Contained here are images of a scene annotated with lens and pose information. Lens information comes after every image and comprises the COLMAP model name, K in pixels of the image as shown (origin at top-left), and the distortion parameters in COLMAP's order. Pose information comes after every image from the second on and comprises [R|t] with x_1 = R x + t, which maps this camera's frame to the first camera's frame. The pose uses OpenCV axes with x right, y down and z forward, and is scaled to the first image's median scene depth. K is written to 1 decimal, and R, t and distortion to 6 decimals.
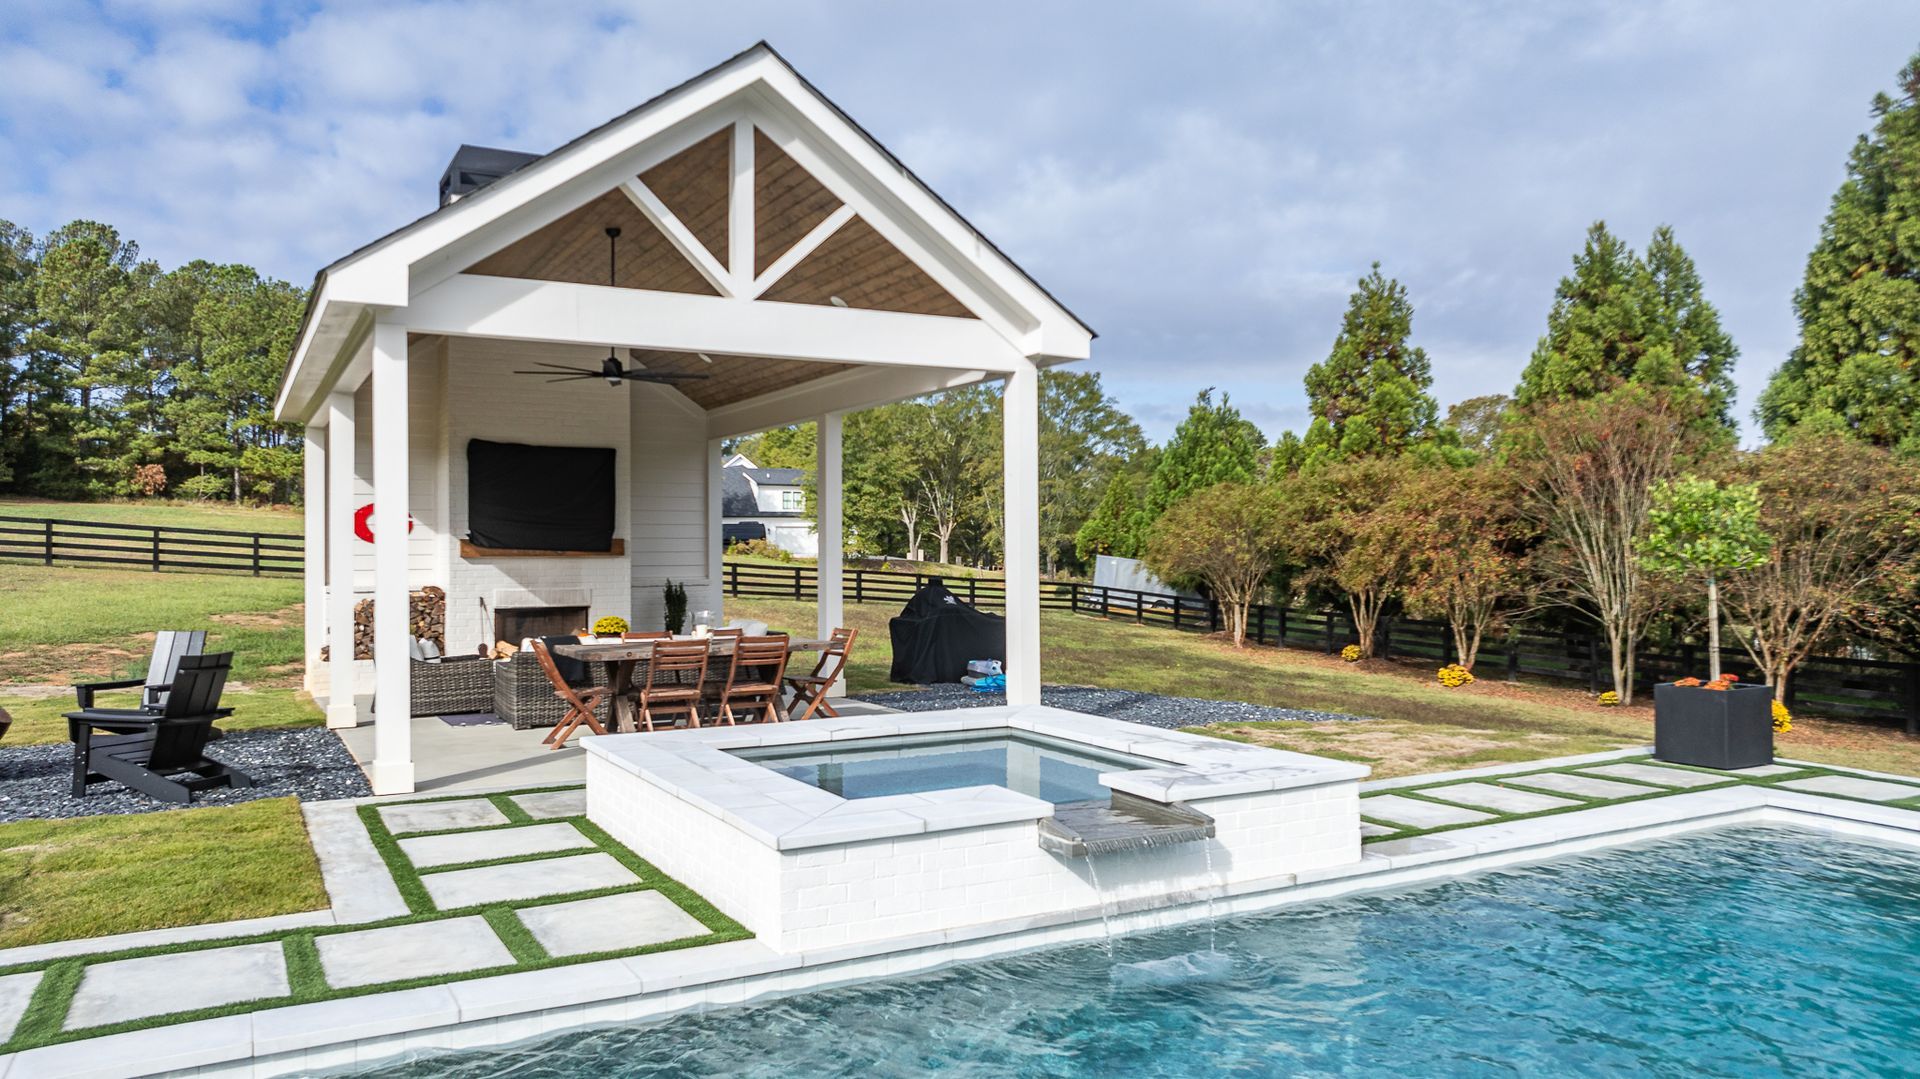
lens RADIAL K [[1349.0, 0, 959.7], [0, 1349.0, 539.4], [0, 0, 1]] dist [-0.030383, 0.029410]
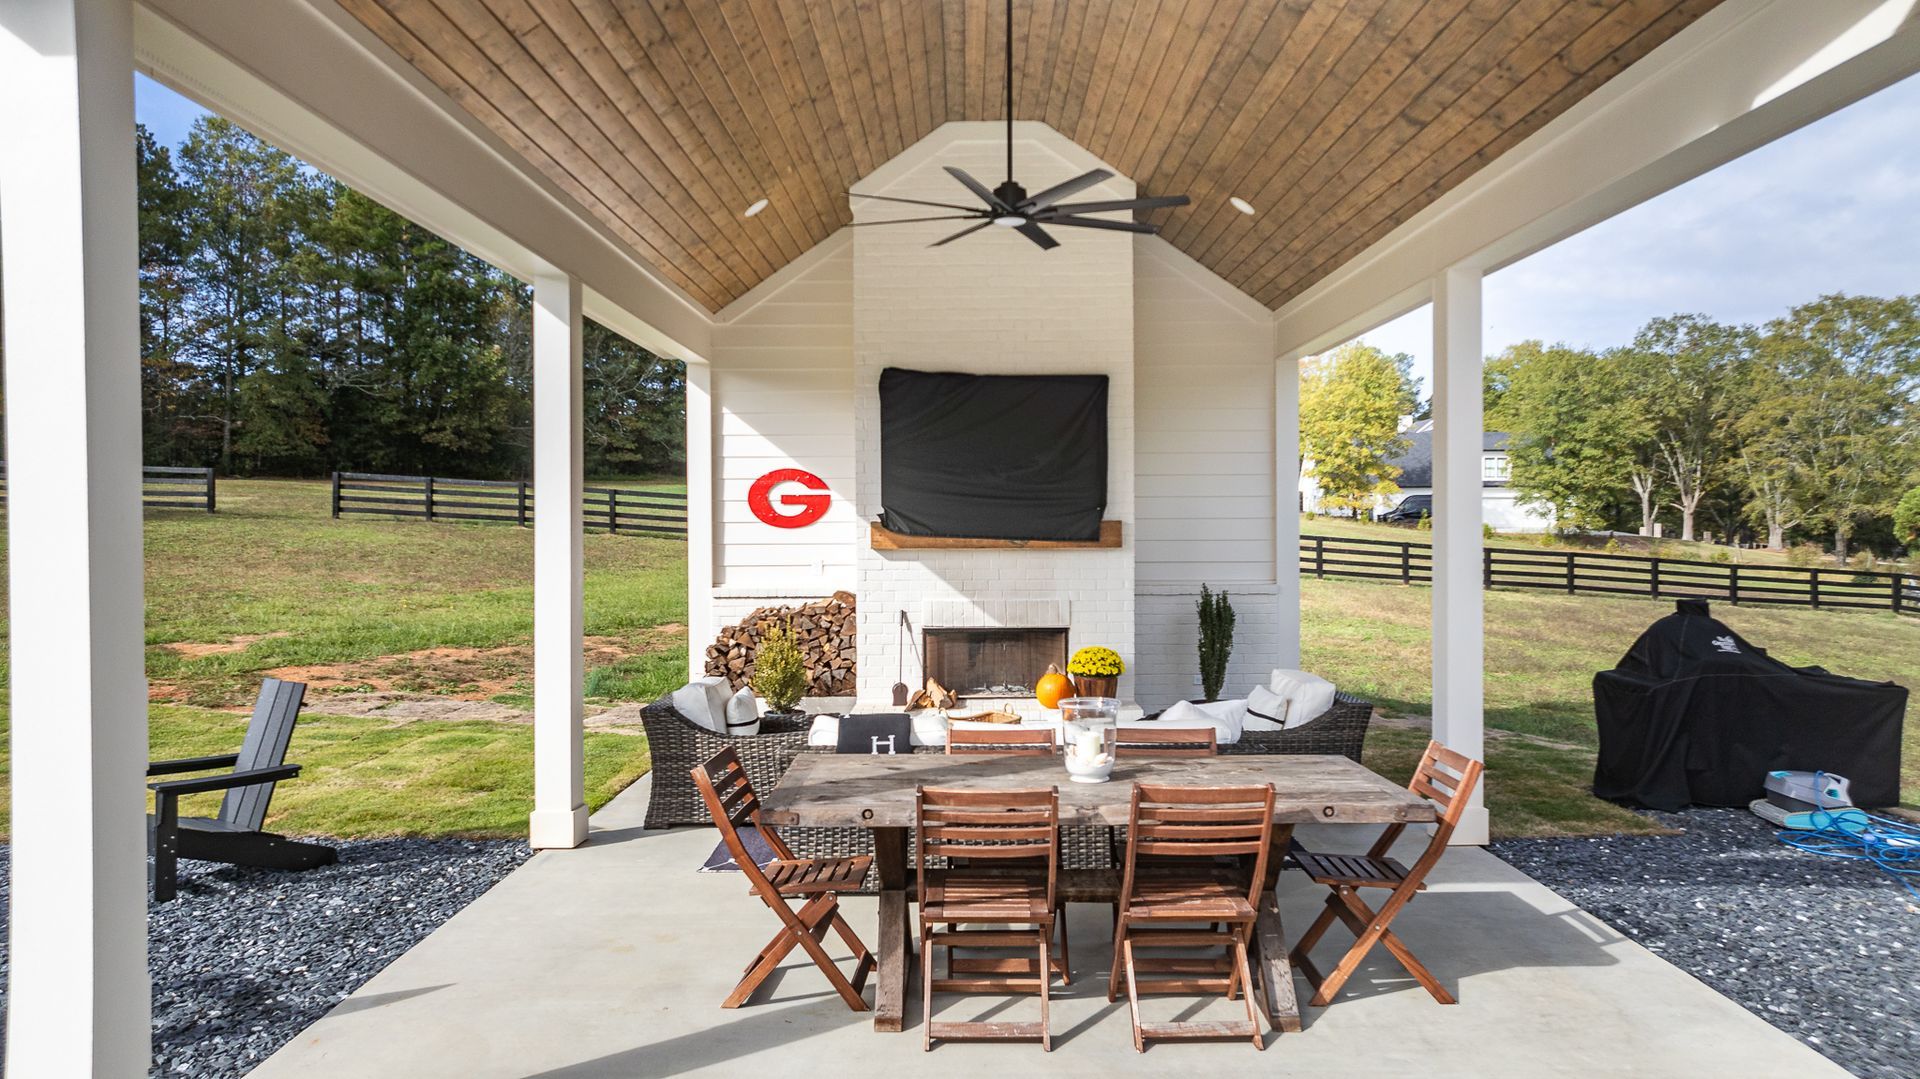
lens RADIAL K [[1349.0, 0, 961.1], [0, 1349.0, 531.9], [0, 0, 1]] dist [-0.030383, 0.029410]
pose [[0.873859, 0.004853, -0.486156, -0.007828], [0.002560, 0.999890, 0.014583, -0.002548], [0.486173, -0.013989, 0.873750, 0.245091]]
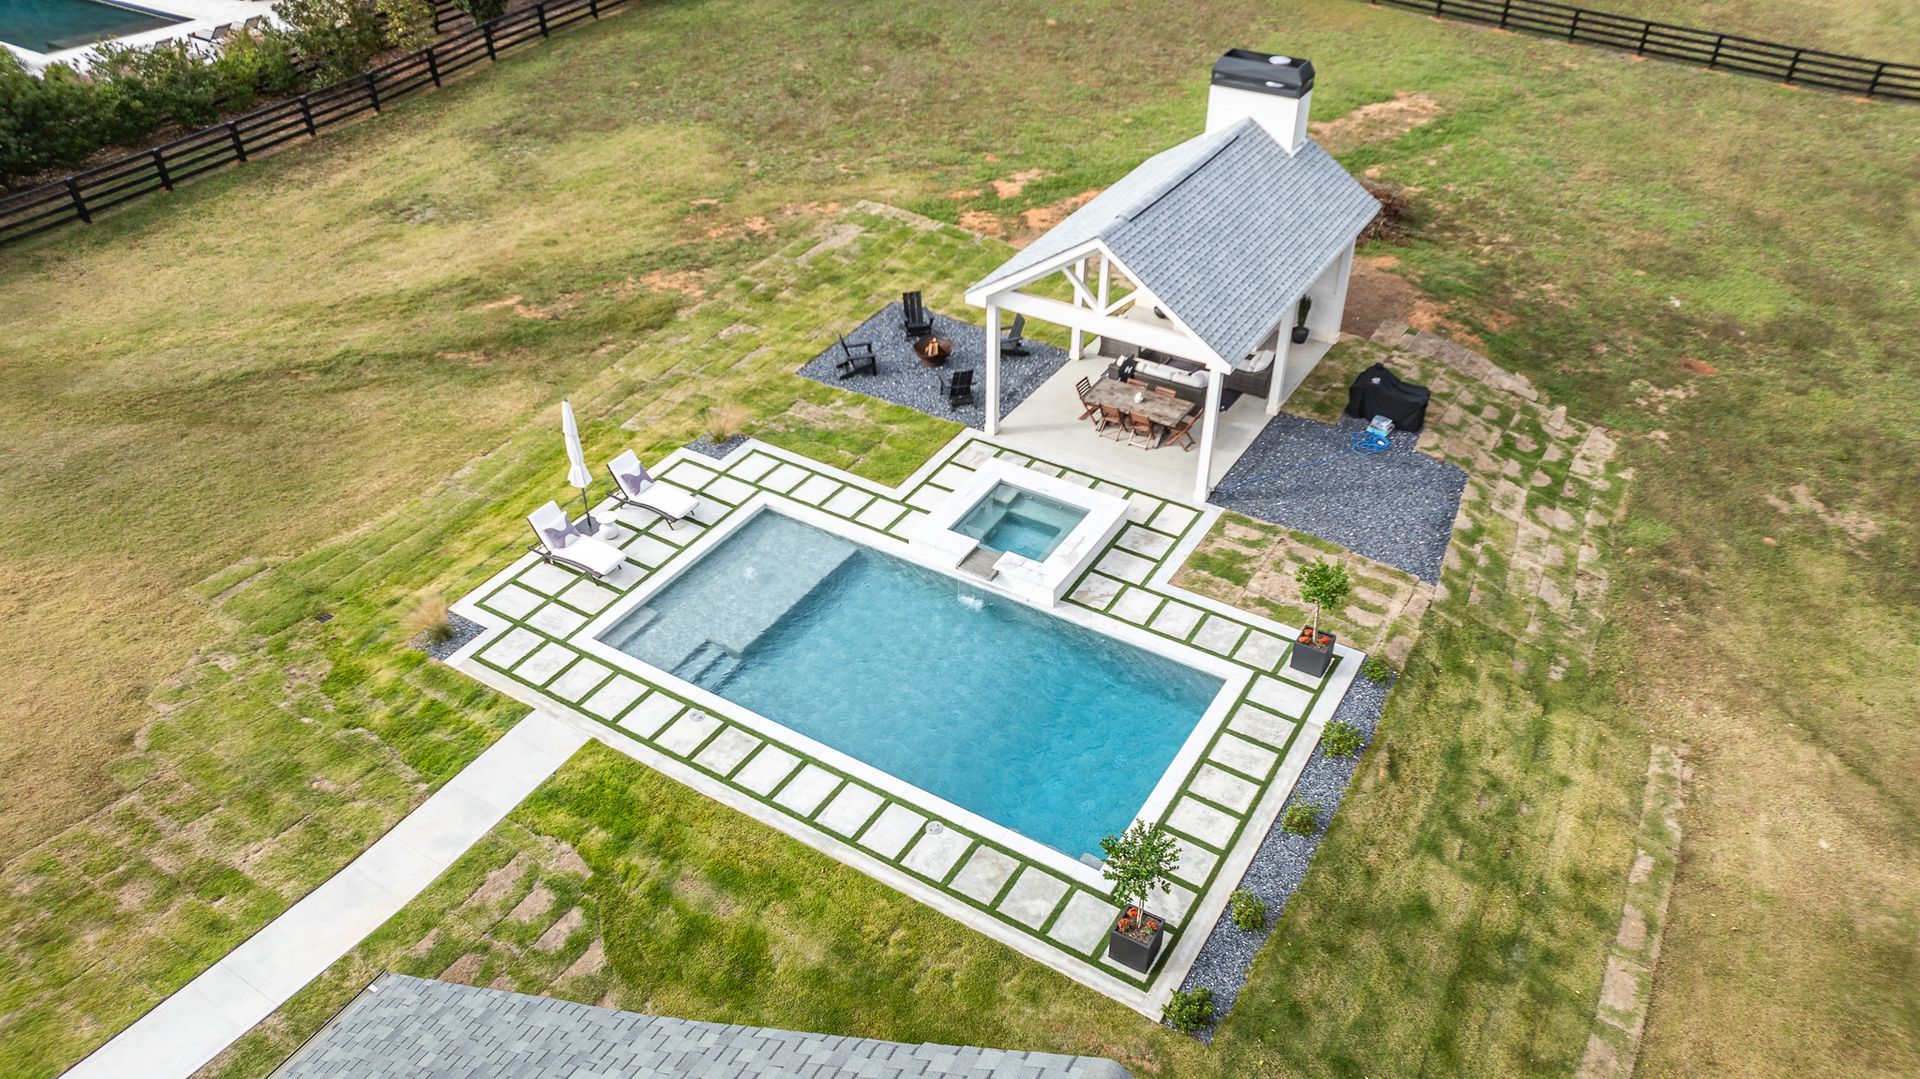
lens RADIAL K [[1349.0, 0, 958.4], [0, 1349.0, 543.2], [0, 0, 1]] dist [-0.030383, 0.029410]
pose [[0.493947, 0.518245, -0.698168, 0.609433], [0.003912, 0.801628, 0.597810, -0.481575], [0.869483, -0.298018, 0.393935, -0.138535]]
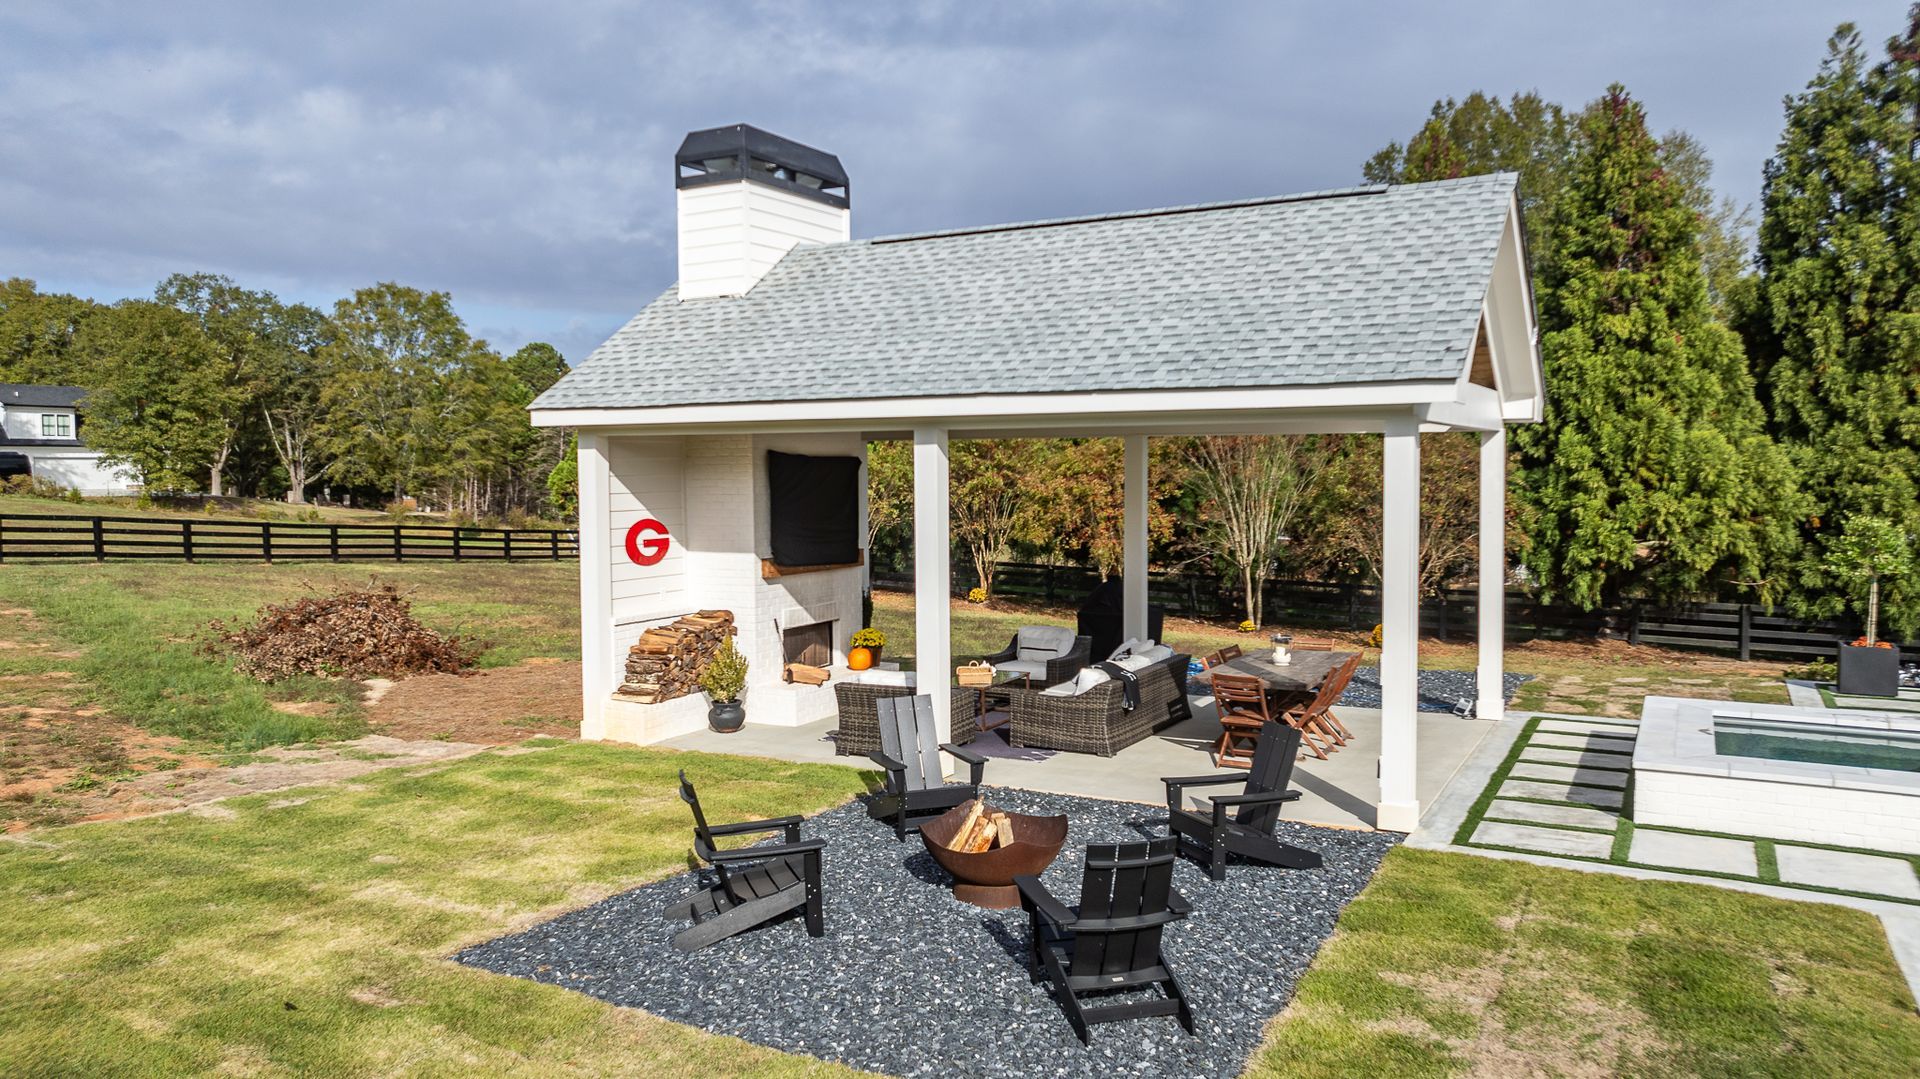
lens RADIAL K [[1349.0, 0, 961.4], [0, 1349.0, 547.4], [0, 0, 1]] dist [-0.030383, 0.029410]
pose [[0.845004, -0.034379, 0.533655, -0.411334], [-0.000863, 0.997842, 0.065648, -0.037879], [-0.534760, -0.055933, 0.843151, 0.077707]]
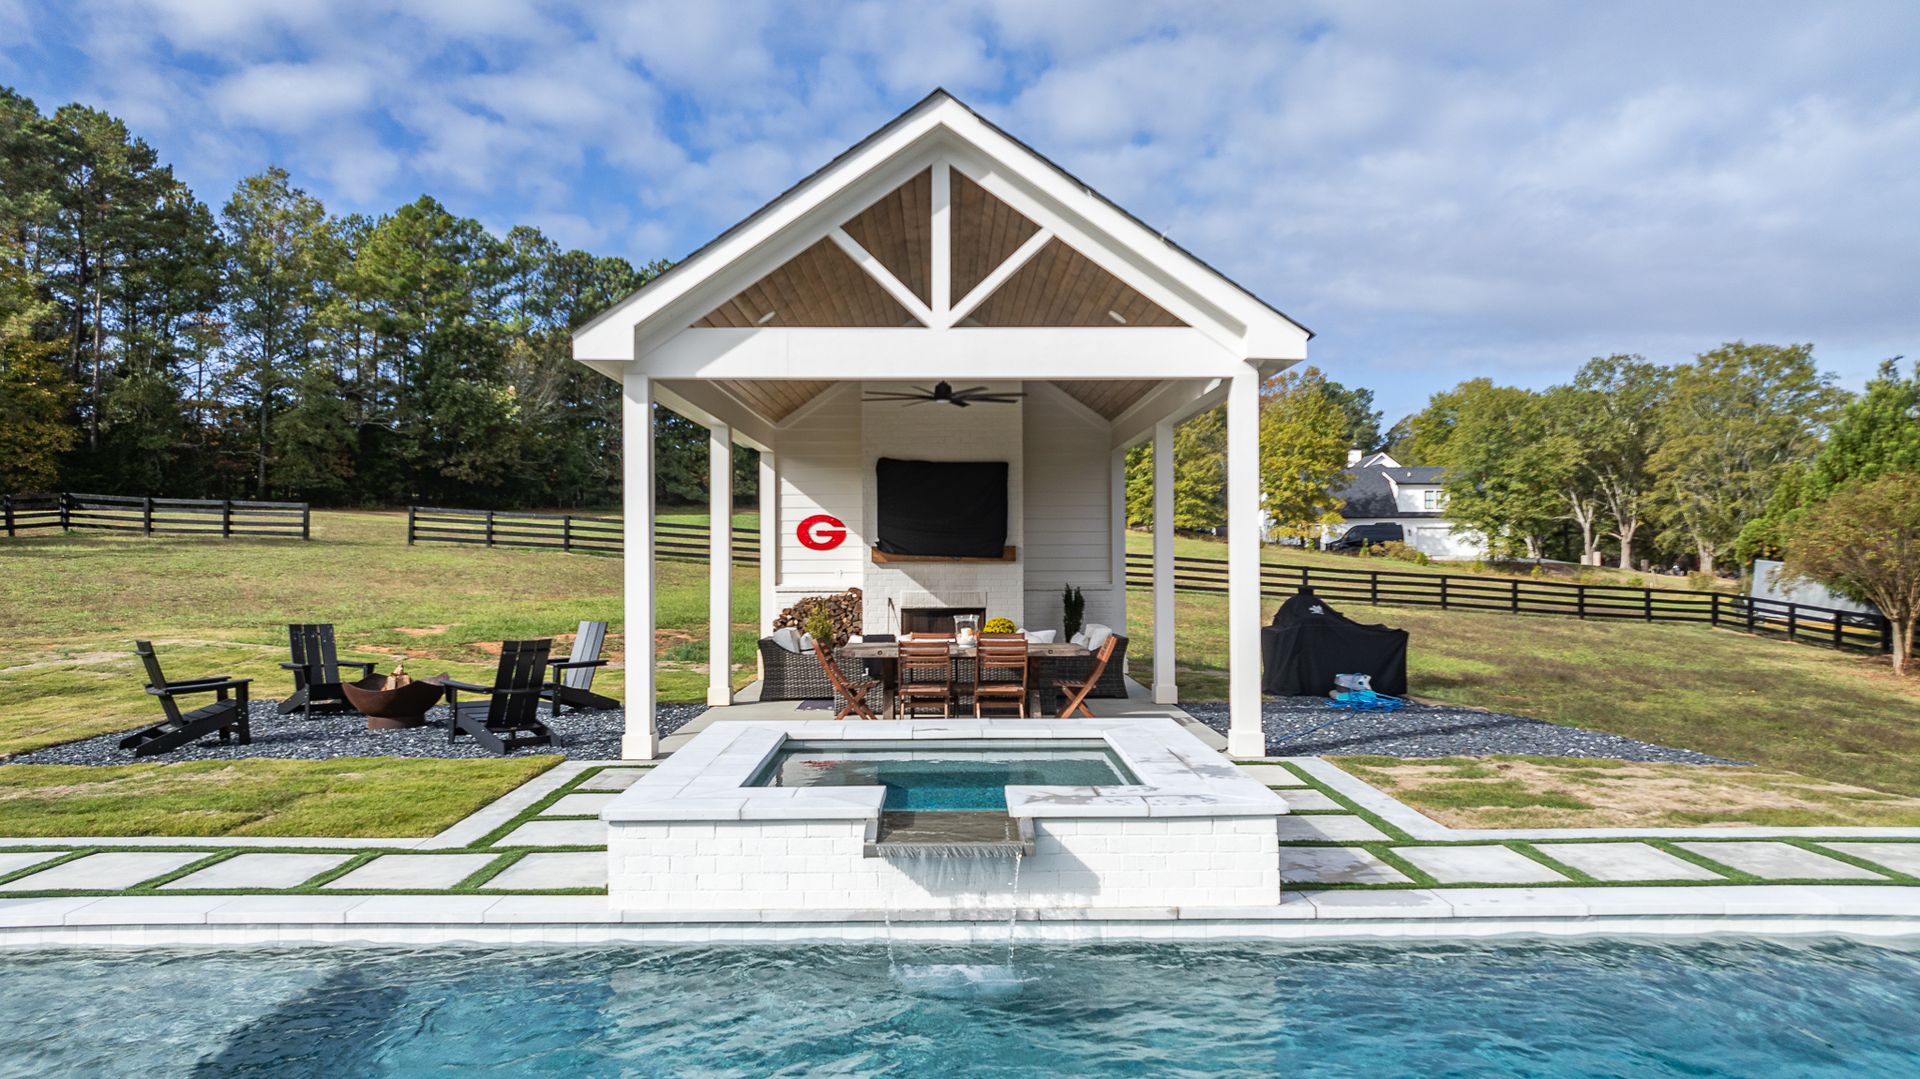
lens RADIAL K [[1349.0, 0, 960.1], [0, 1349.0, 538.0], [0, 0, 1]] dist [-0.030383, 0.029410]
pose [[0.880677, -0.002221, -0.473711, 0.127112], [0.001488, 0.999997, -0.001923, -0.002697], [0.473714, 0.000989, 0.880678, 0.019283]]
